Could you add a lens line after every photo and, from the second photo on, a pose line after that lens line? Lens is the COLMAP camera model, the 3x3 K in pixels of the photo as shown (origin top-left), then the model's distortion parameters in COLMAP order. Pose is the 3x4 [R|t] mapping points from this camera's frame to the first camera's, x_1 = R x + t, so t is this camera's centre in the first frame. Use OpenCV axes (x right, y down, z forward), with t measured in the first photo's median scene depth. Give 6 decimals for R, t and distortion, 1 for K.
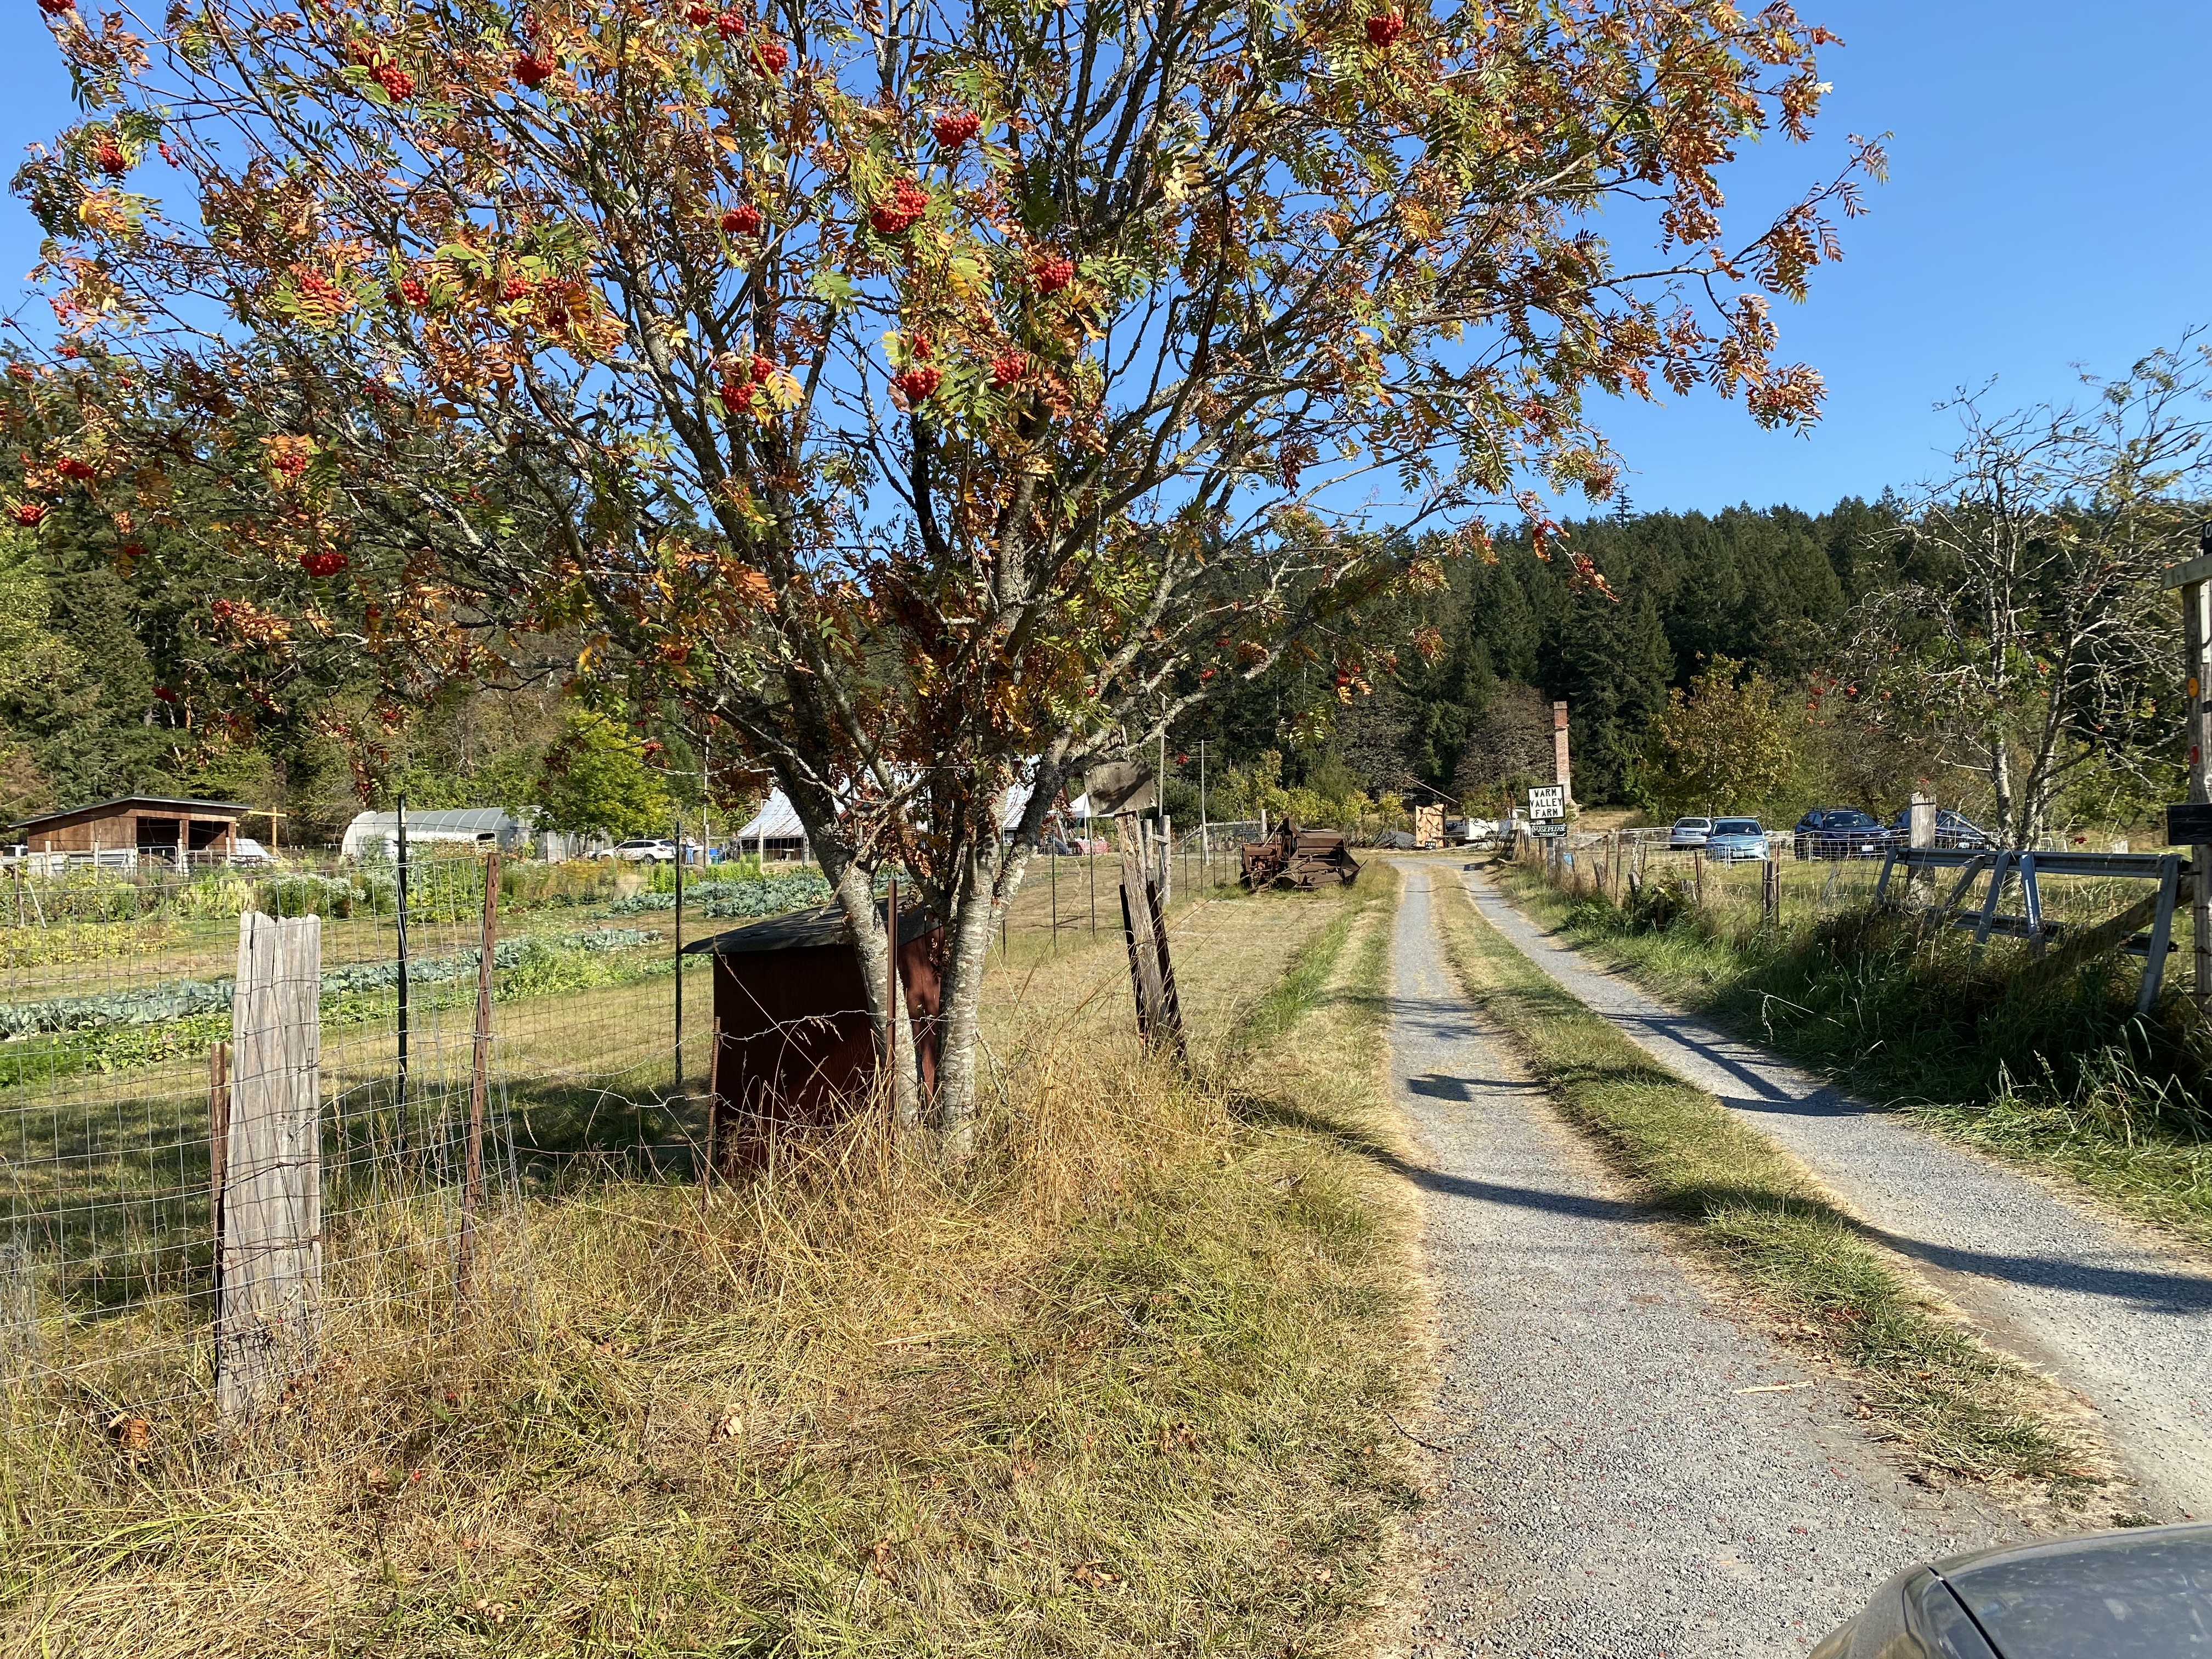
lens RADIAL K [[1433.0, 0, 1107.4], [0, 1433.0, 794.5], [0, 0, 1]] dist [-0.178061, -0.000962]
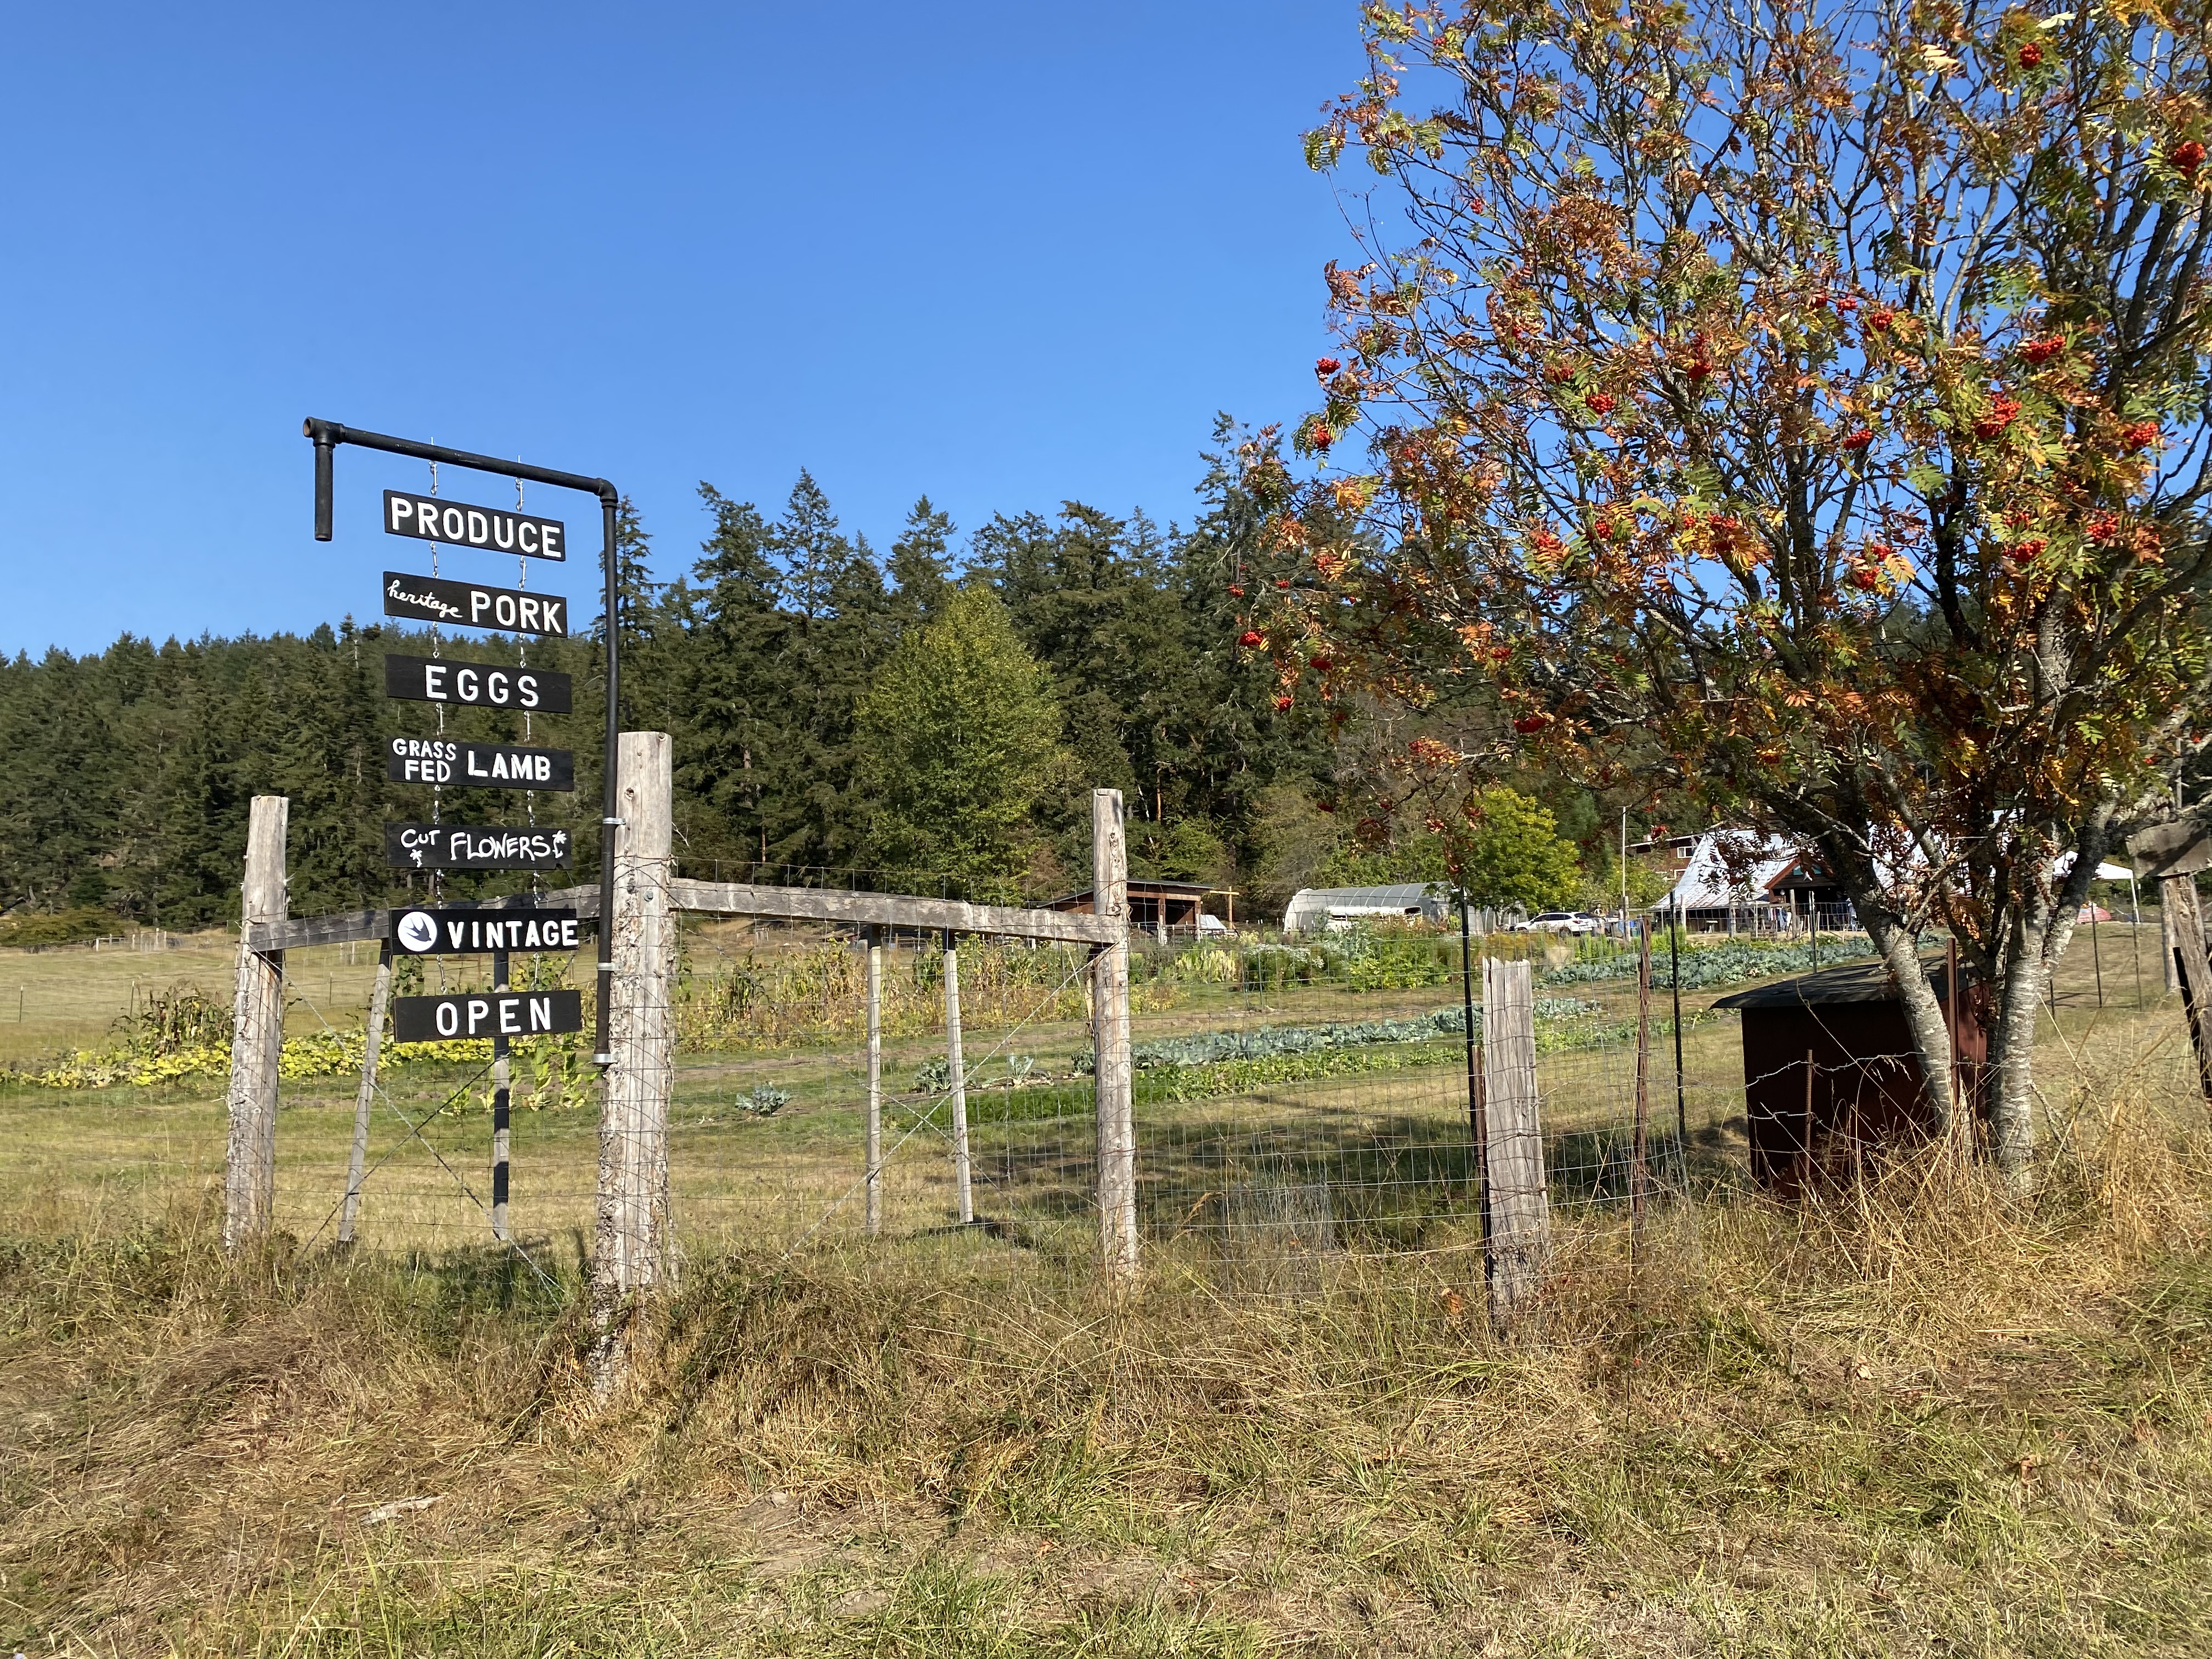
lens RADIAL K [[1398.5, 0, 1104.6], [0, 1398.5, 804.5], [0, 0, 1]] dist [-0.059653, 0.002202]
pose [[0.805455, -0.048774, -0.590646, -0.022994], [0.022013, 0.998382, -0.052426, -0.002021], [0.592248, 0.029225, 0.805226, -0.135369]]
